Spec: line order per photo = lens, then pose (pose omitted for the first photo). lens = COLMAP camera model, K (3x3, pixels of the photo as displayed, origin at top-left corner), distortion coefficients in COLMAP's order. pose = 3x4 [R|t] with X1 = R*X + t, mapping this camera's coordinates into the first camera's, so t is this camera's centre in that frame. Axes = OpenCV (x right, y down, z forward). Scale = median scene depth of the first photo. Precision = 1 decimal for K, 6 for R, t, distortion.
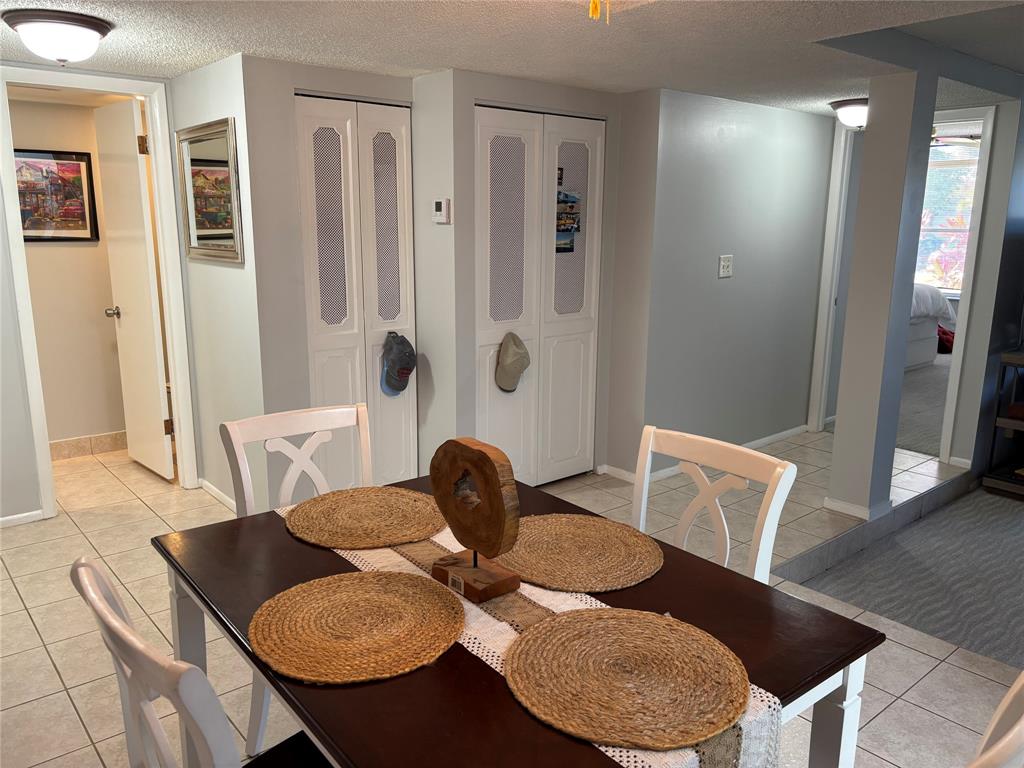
lens RADIAL K [[781.2, 0, 508.7], [0, 781.2, 382.1], [0, 0, 1]] dist [0.027665, -0.007778]
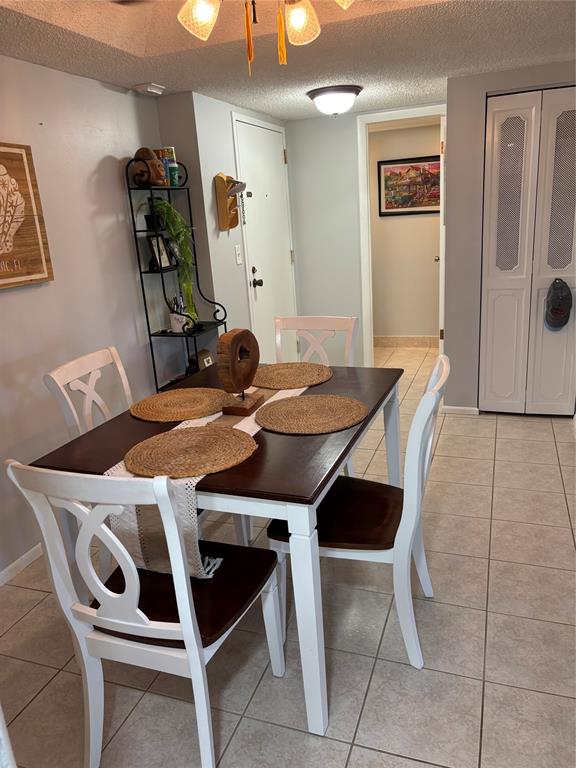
lens RADIAL K [[585.9, 0, 282.0], [0, 585.9, 388.1], [0, 0, 1]] dist [0.027665, -0.007778]
pose [[0.504163, 0.207222, -0.838379, 0.481711], [-0.101350, 0.978274, 0.180853, -0.020909], [0.857641, -0.006210, 0.514212, 0.152974]]
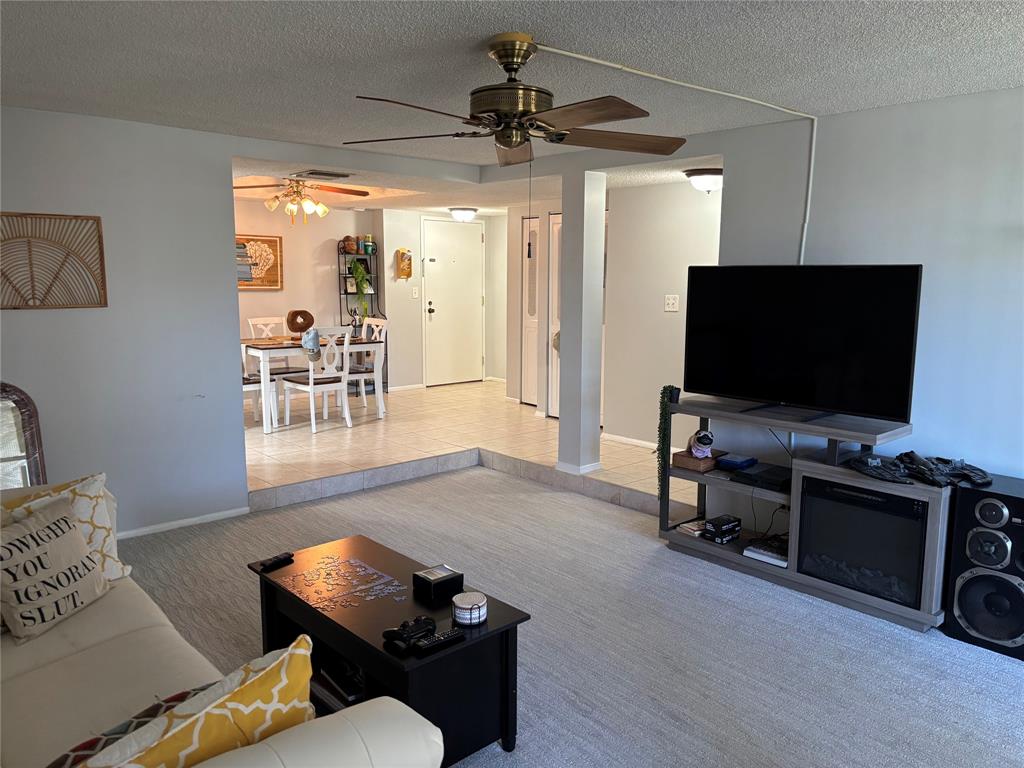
lens RADIAL K [[781.2, 0, 516.1], [0, 781.2, 386.2], [0, 0, 1]] dist [0.027665, -0.007778]
pose [[0.056997, 0.137357, -0.988880, 2.032246], [-0.211400, 0.969692, 0.122507, -0.142785], [0.975736, 0.202067, 0.084307, 0.810369]]
